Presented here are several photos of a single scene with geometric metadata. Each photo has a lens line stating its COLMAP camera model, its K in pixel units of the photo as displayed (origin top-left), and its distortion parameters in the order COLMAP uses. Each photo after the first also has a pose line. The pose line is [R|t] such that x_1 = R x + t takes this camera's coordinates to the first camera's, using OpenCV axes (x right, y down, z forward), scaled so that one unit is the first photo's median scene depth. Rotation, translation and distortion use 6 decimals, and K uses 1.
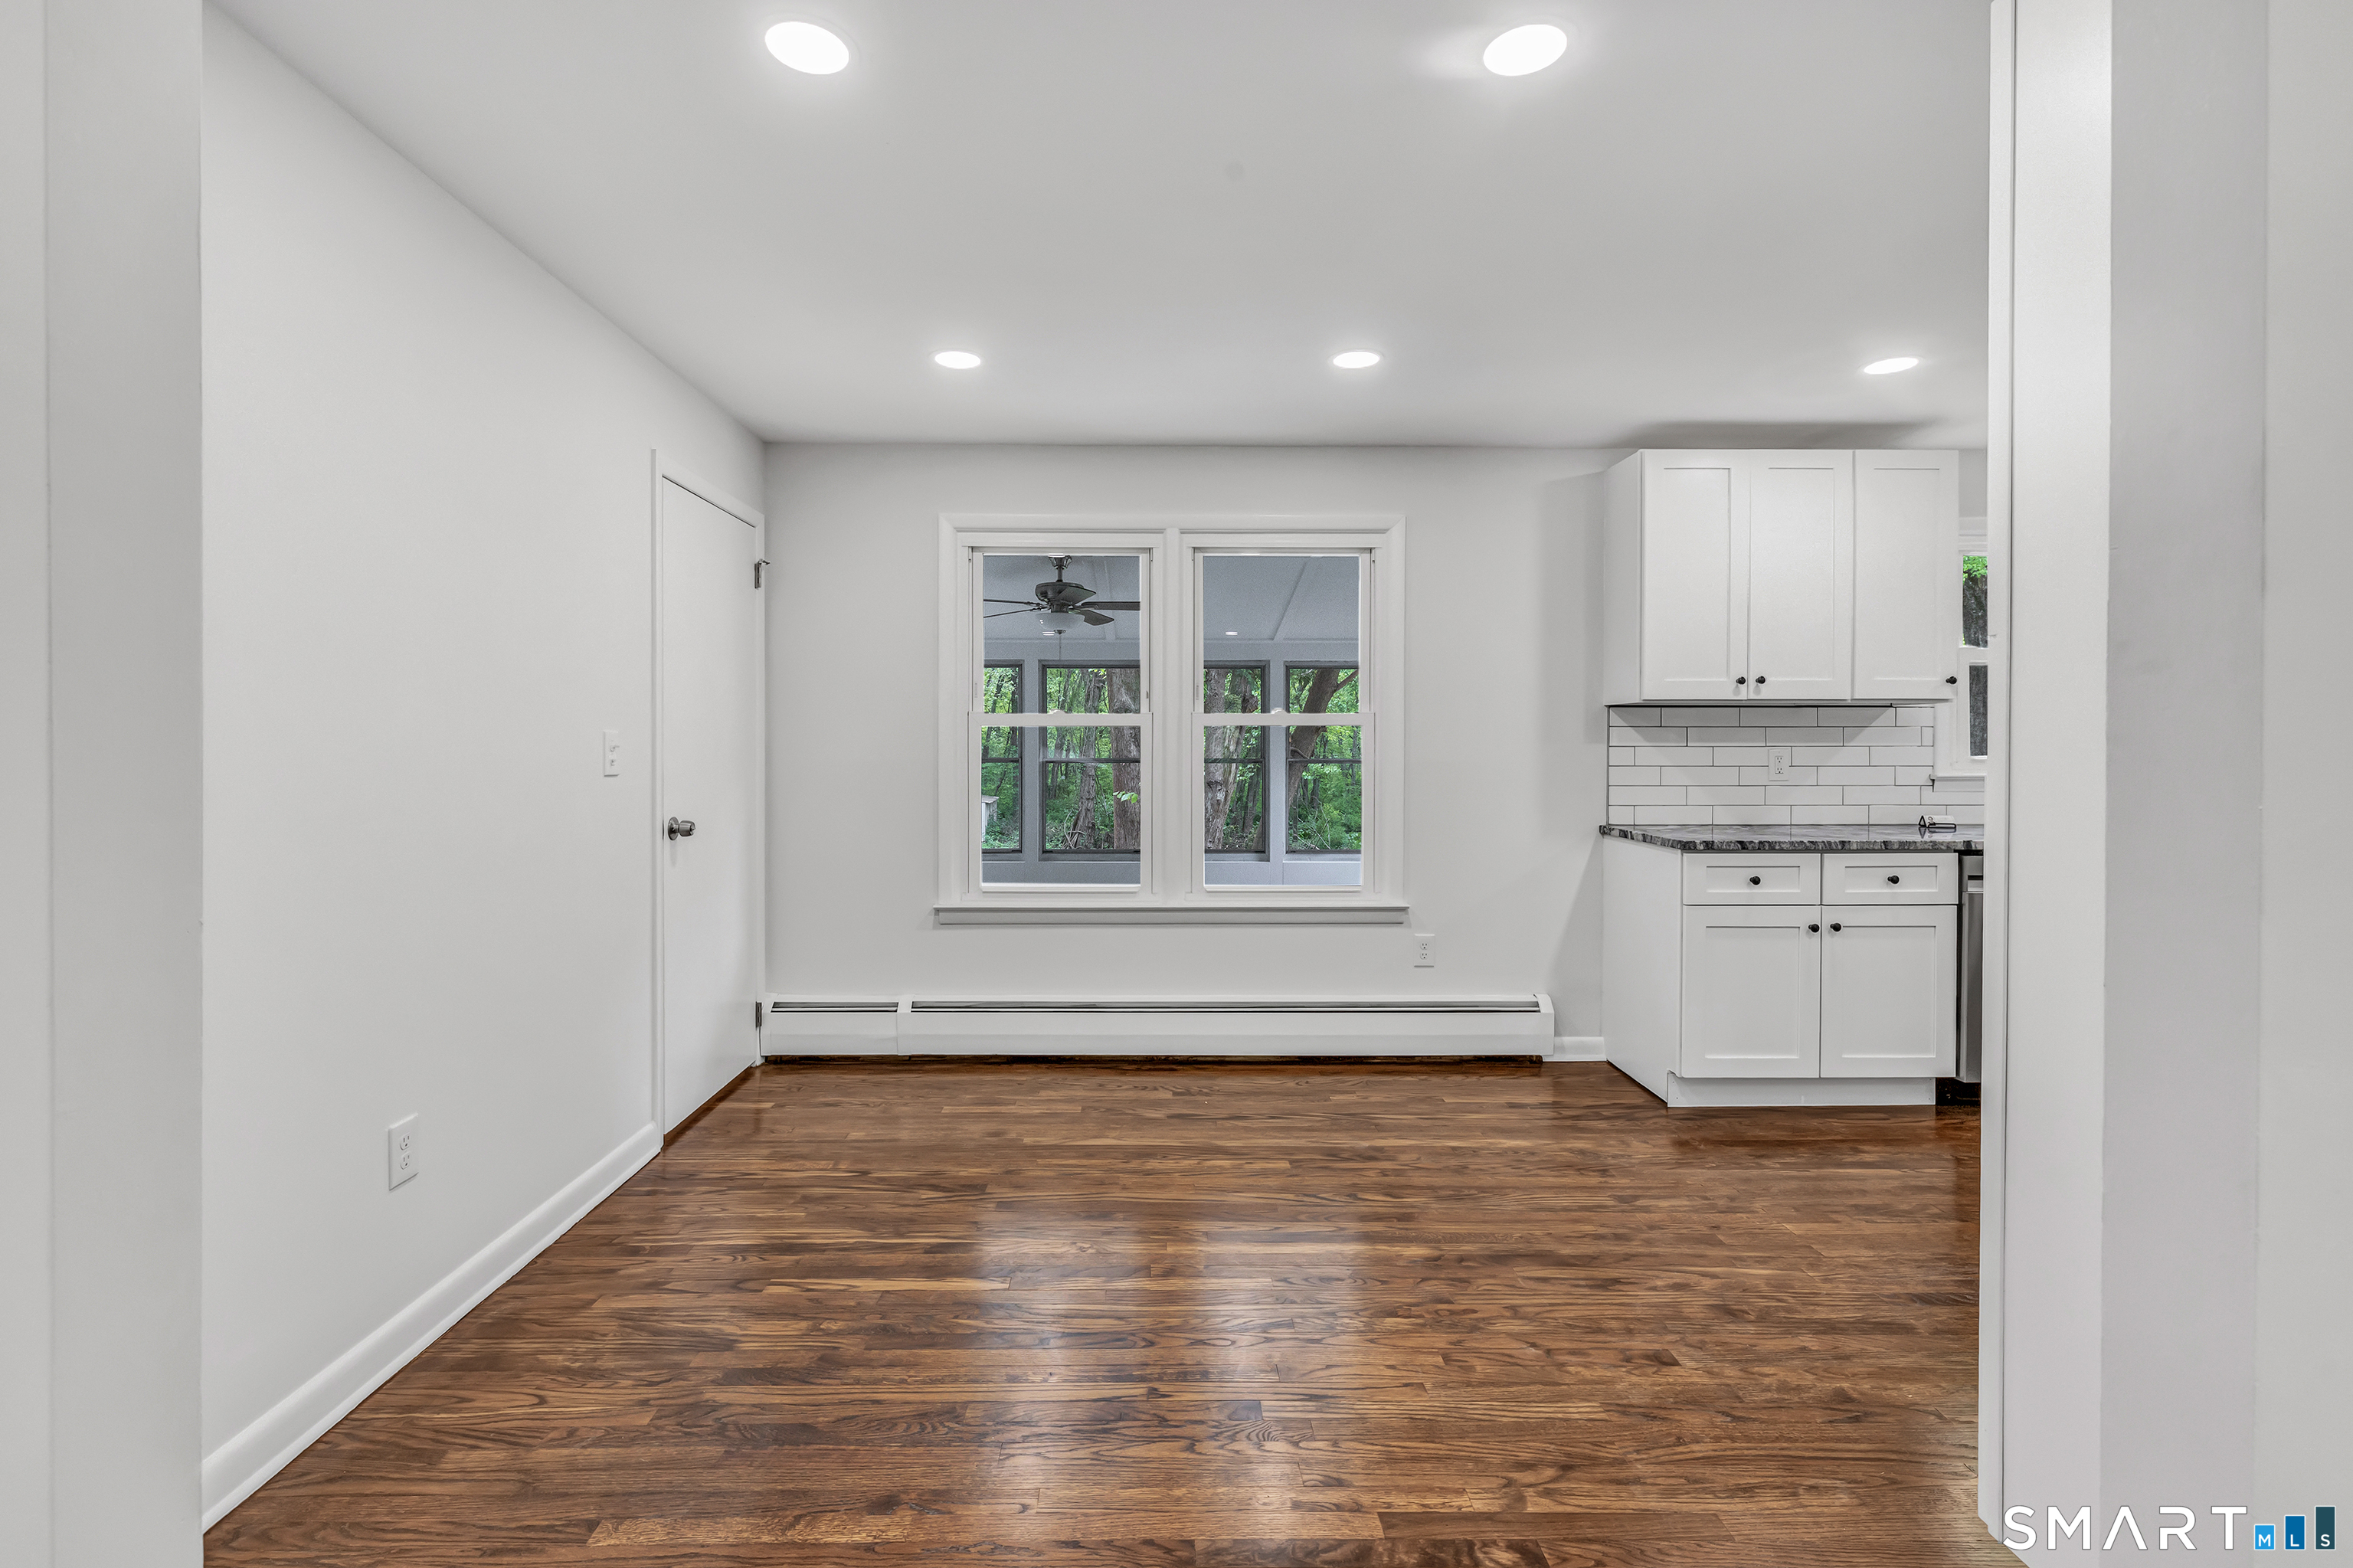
lens RADIAL K [[1032.9, 0, 1171.6], [0, 1032.9, 757.2], [0, 0, 1]] dist [-0.007826, 0.001433]
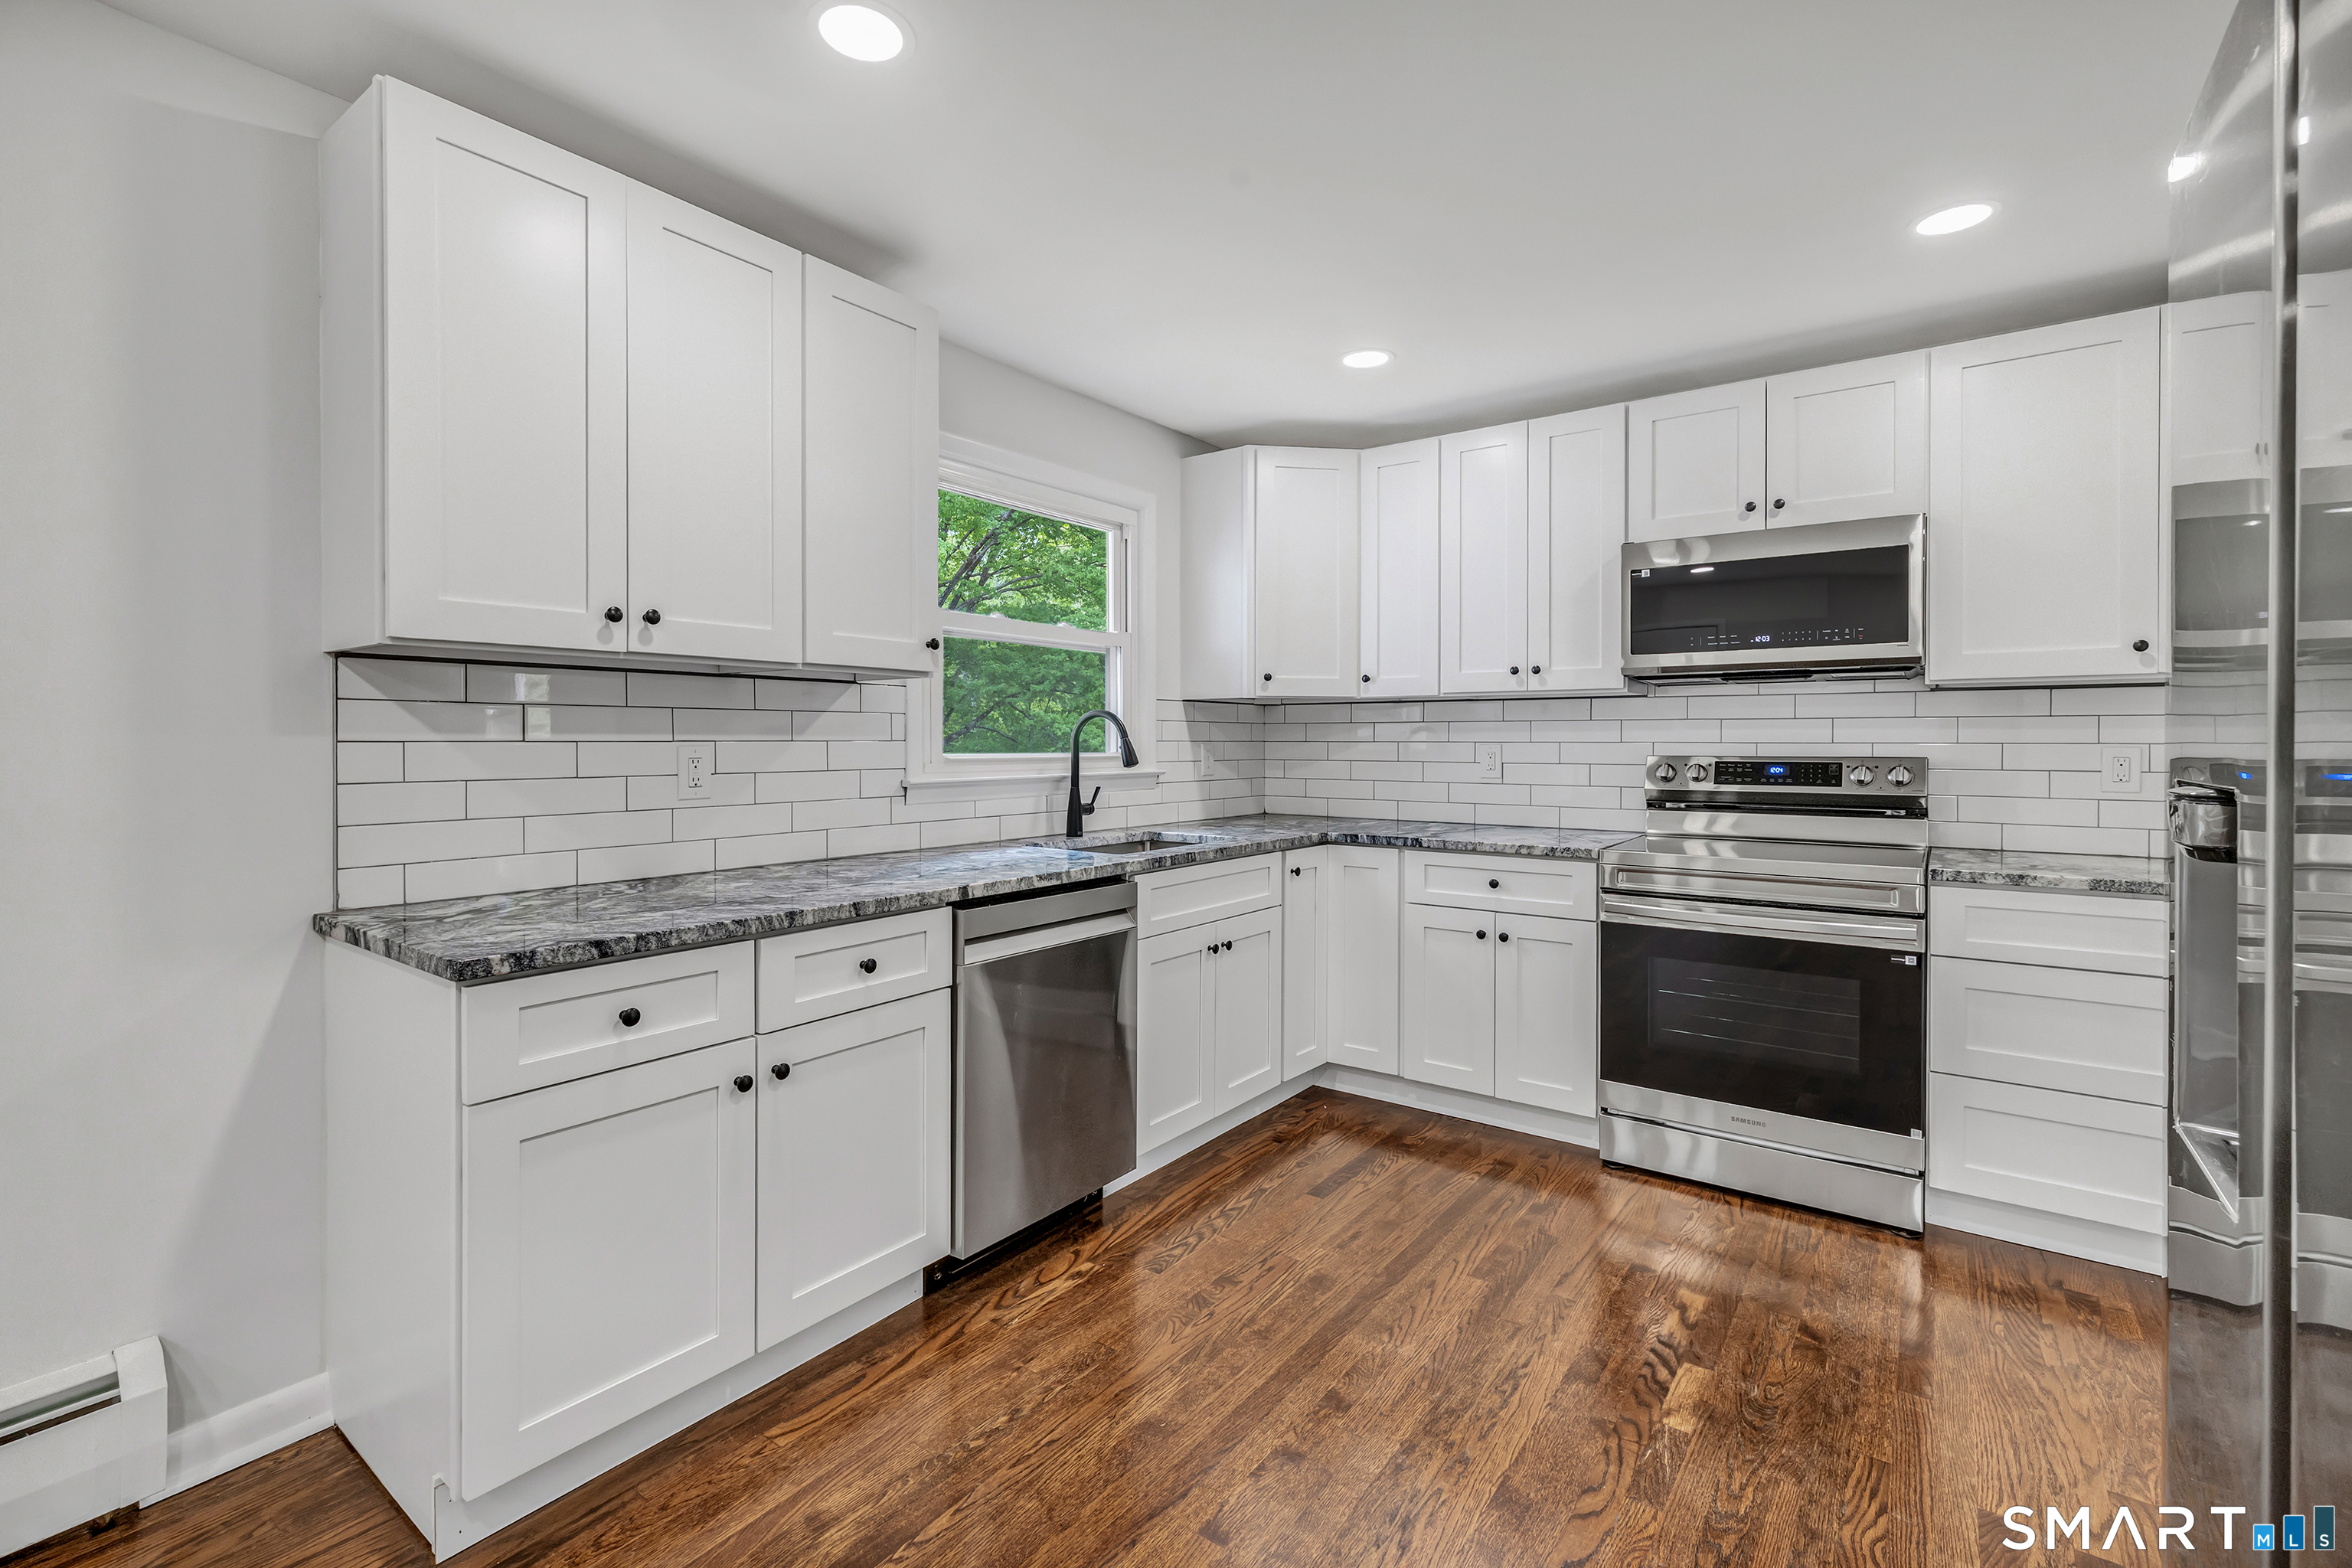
lens RADIAL K [[1043.5, 0, 1180.4], [0, 1043.5, 747.5], [0, 0, 1]] dist [-0.000111, 0.000226]
pose [[0.596121, -0.004314, 0.802883, 0.324729], [0.006792, 0.999977, 0.000330, -0.005983], [-0.802866, 0.005256, 0.596136, 0.493909]]
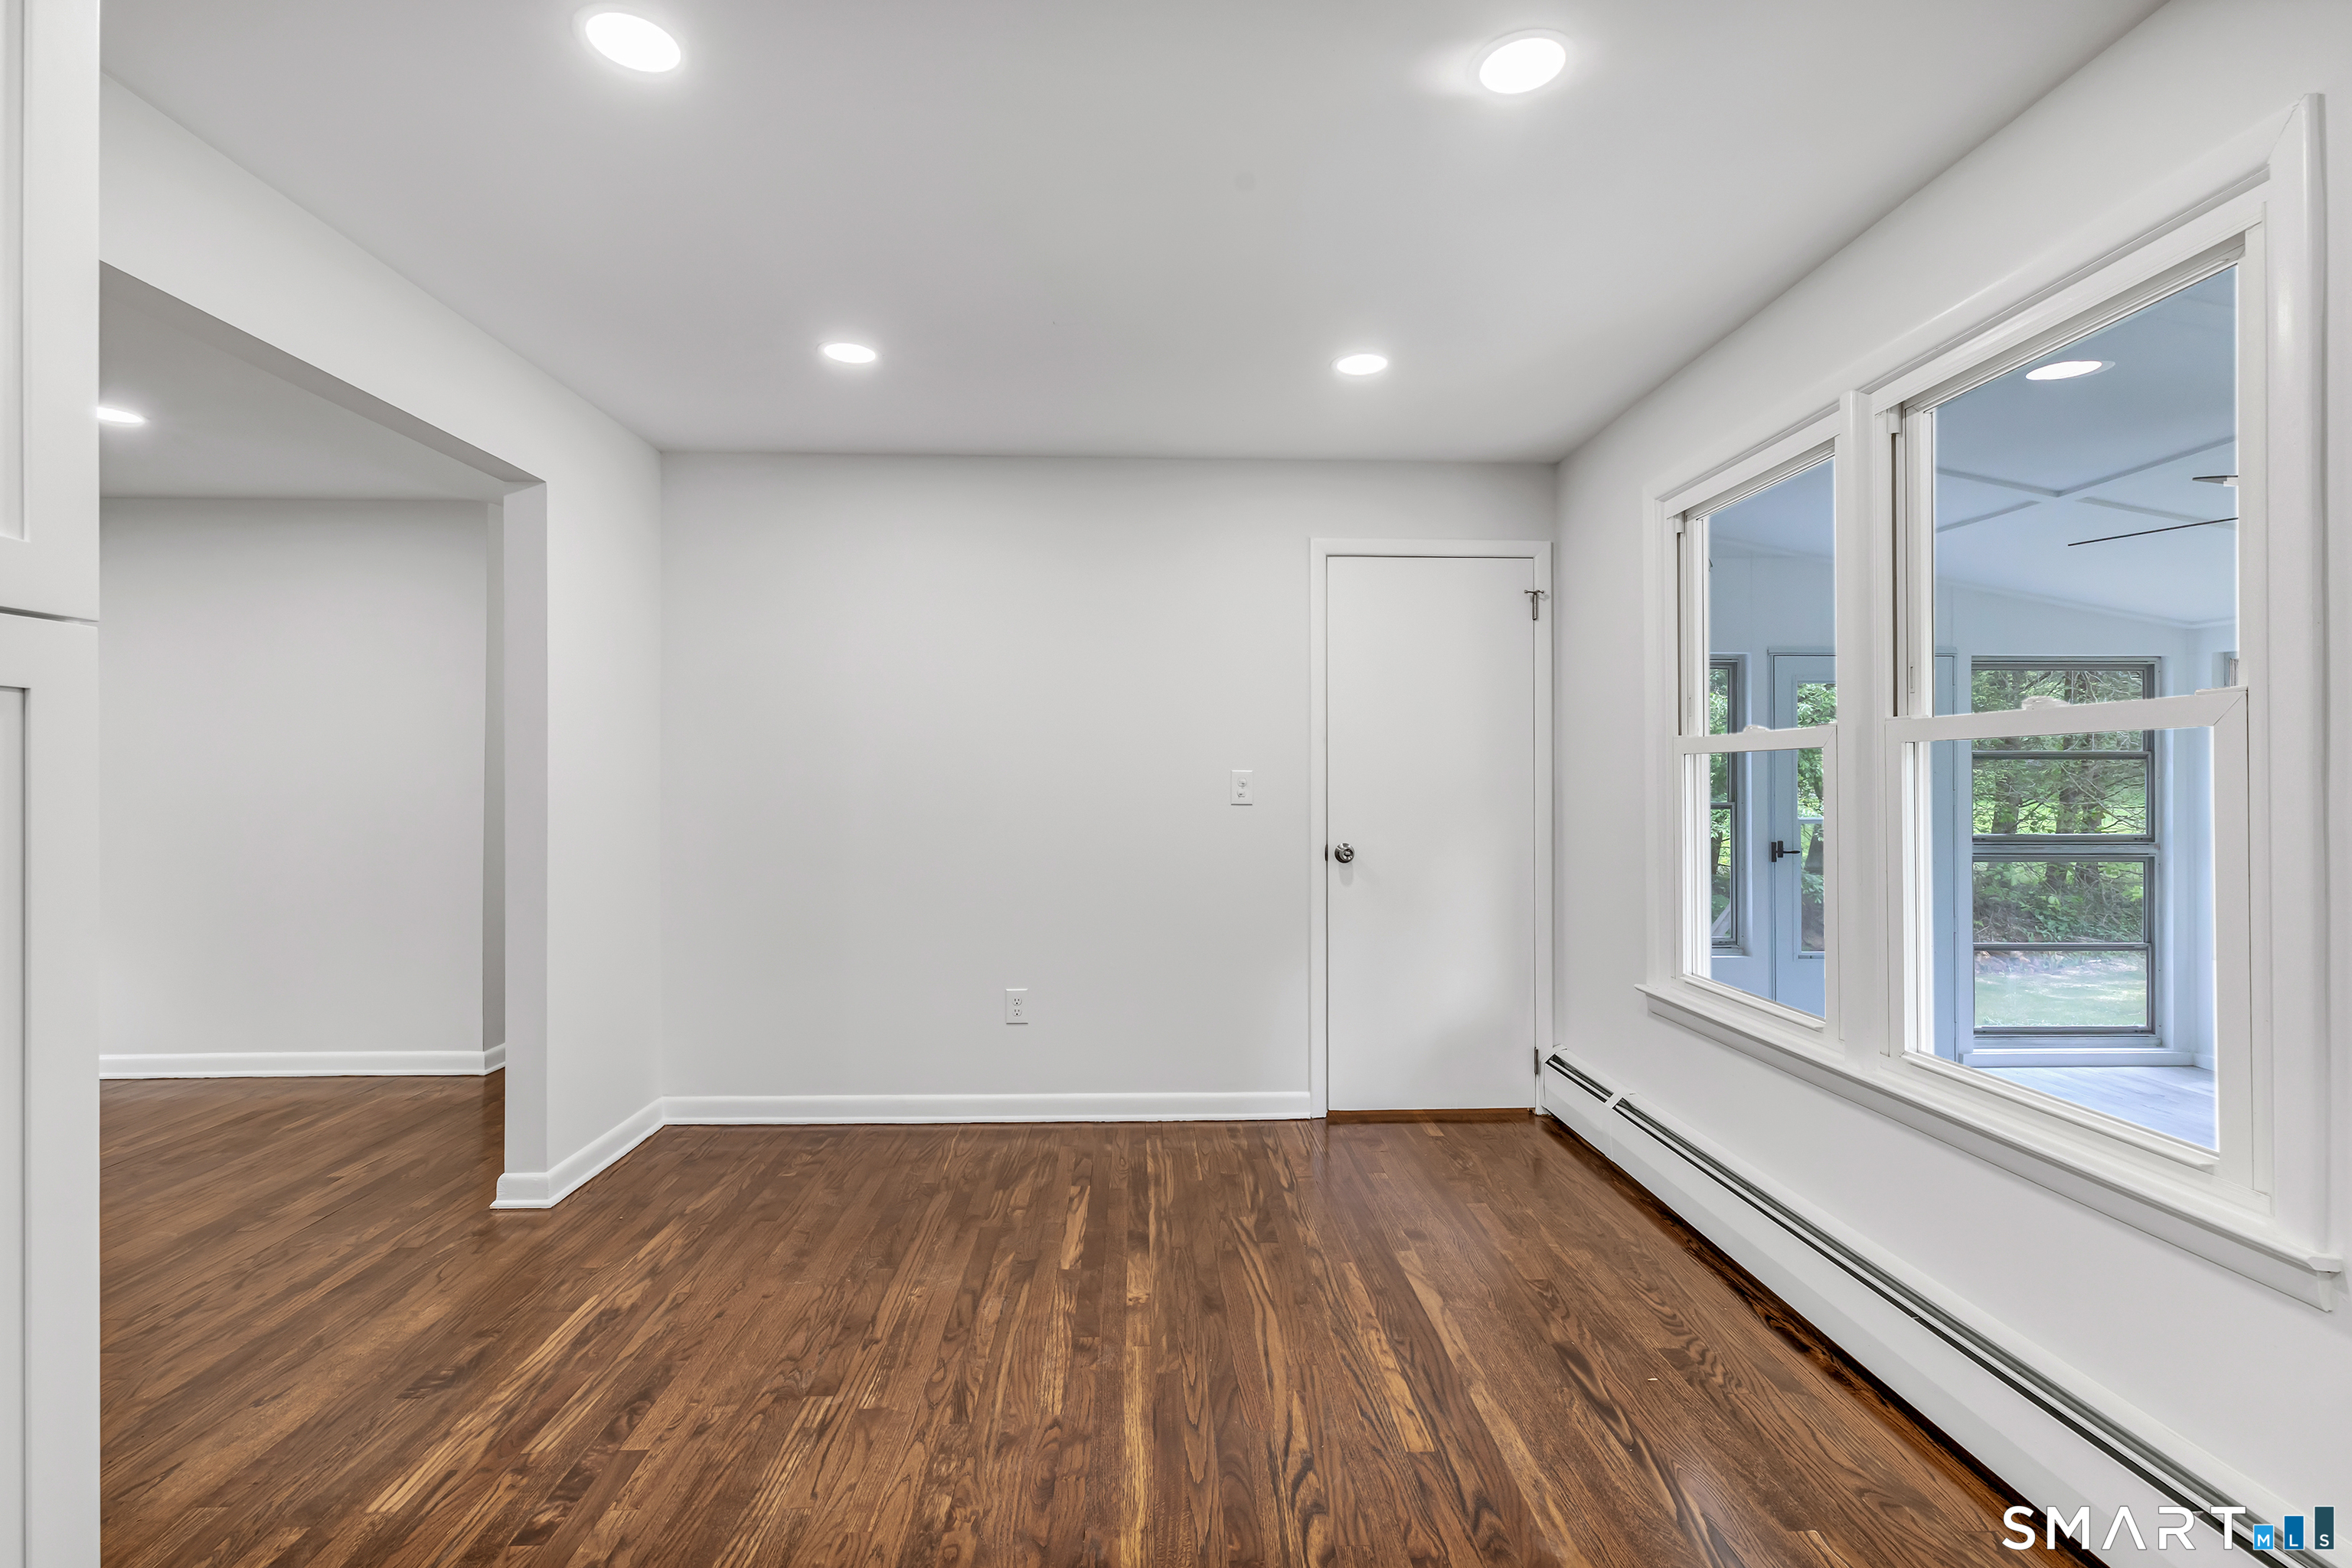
lens RADIAL K [[1032.5, 0, 1173.0], [0, 1032.5, 780.4], [0, 0, 1]] dist [-0.007826, 0.001433]
pose [[0.027122, -0.003695, -0.999625, 0.648390], [-0.009695, 0.999945, -0.003960, -0.006627], [0.999585, 0.009799, 0.027085, 0.734225]]
